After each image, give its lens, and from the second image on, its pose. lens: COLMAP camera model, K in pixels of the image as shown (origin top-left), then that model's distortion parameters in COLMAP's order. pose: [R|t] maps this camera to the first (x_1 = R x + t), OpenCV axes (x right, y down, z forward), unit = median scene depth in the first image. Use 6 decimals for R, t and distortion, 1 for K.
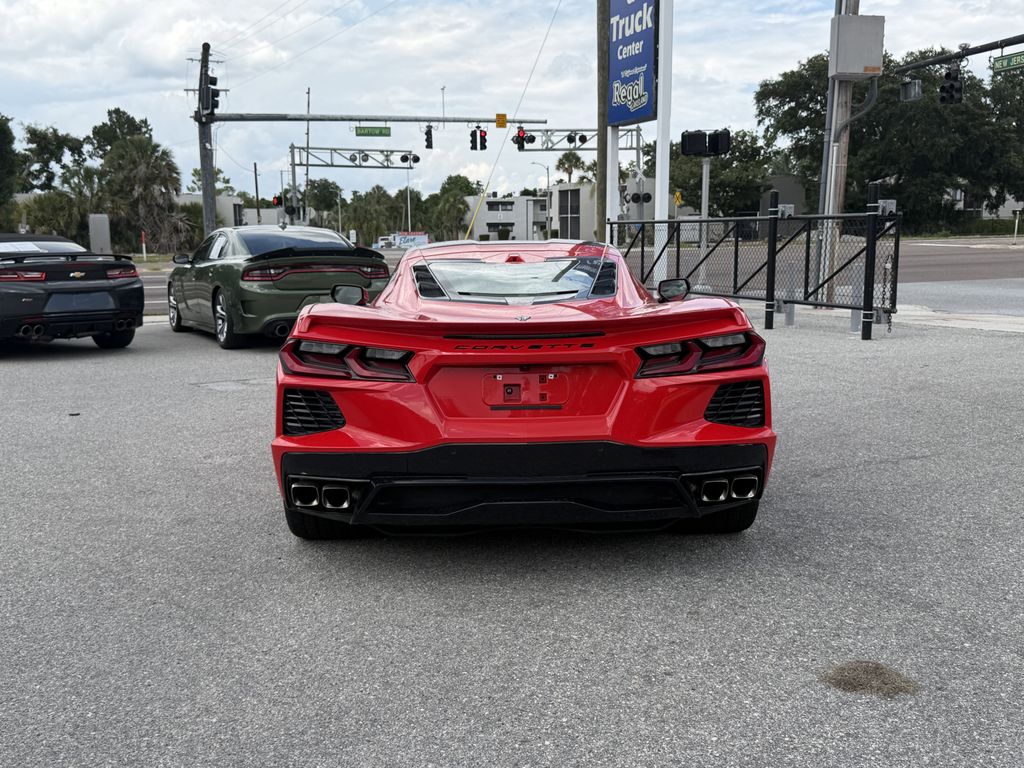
lens RADIAL K [[1037.4, 0, 512.0], [0, 1037.4, 384.0], [0, 0, 1]] dist [0.165094, -0.386021]
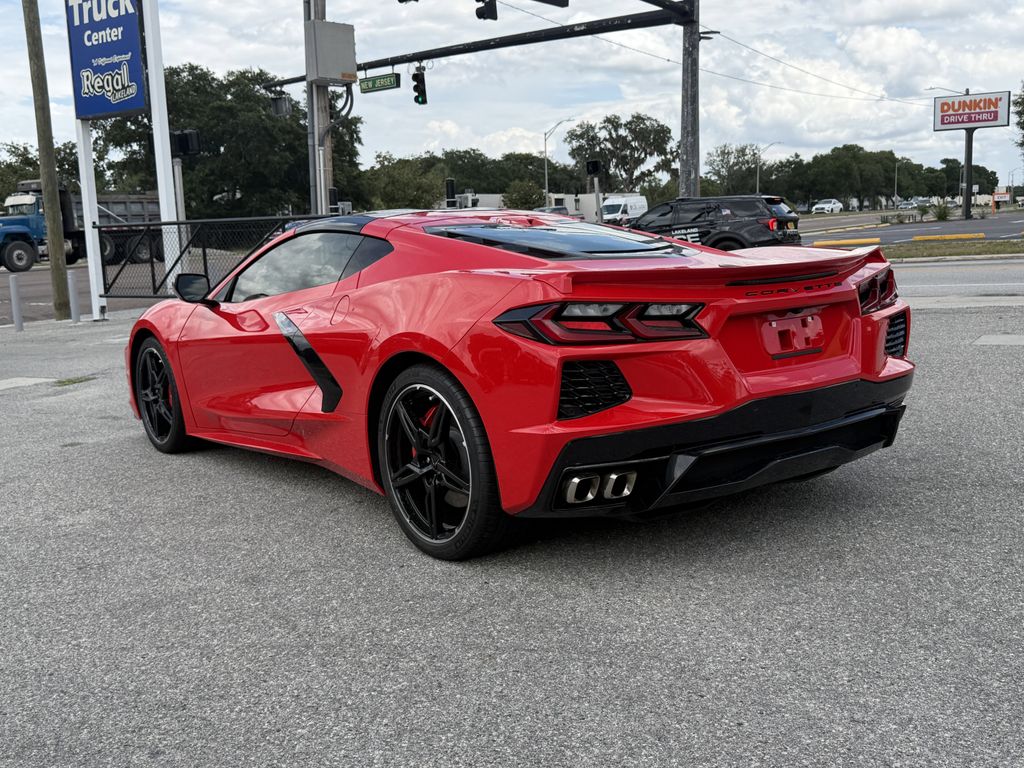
lens RADIAL K [[1037.4, 0, 512.0], [0, 1037.4, 384.0], [0, 0, 1]] dist [0.165094, -0.386021]
pose [[0.810533, -0.108064, 0.575637, -0.151896], [0.117468, 0.992855, 0.020986, -0.000119], [-0.573792, 0.050610, 0.817436, 0.075414]]
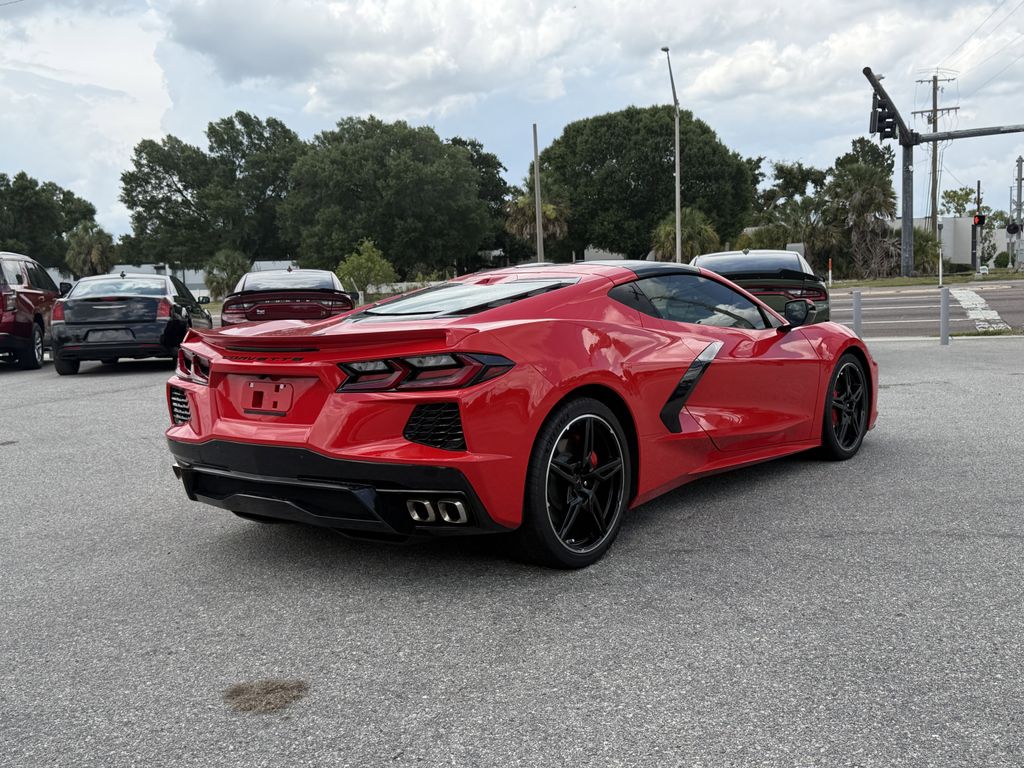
lens RADIAL K [[1037.4, 0, 512.0], [0, 1037.4, 384.0], [0, 0, 1]] dist [0.165094, -0.386021]
pose [[0.772399, 0.047483, -0.633360, 0.189228], [-0.062852, 0.998021, -0.001827, -0.004728], [0.632020, 0.041219, 0.773855, 0.059938]]
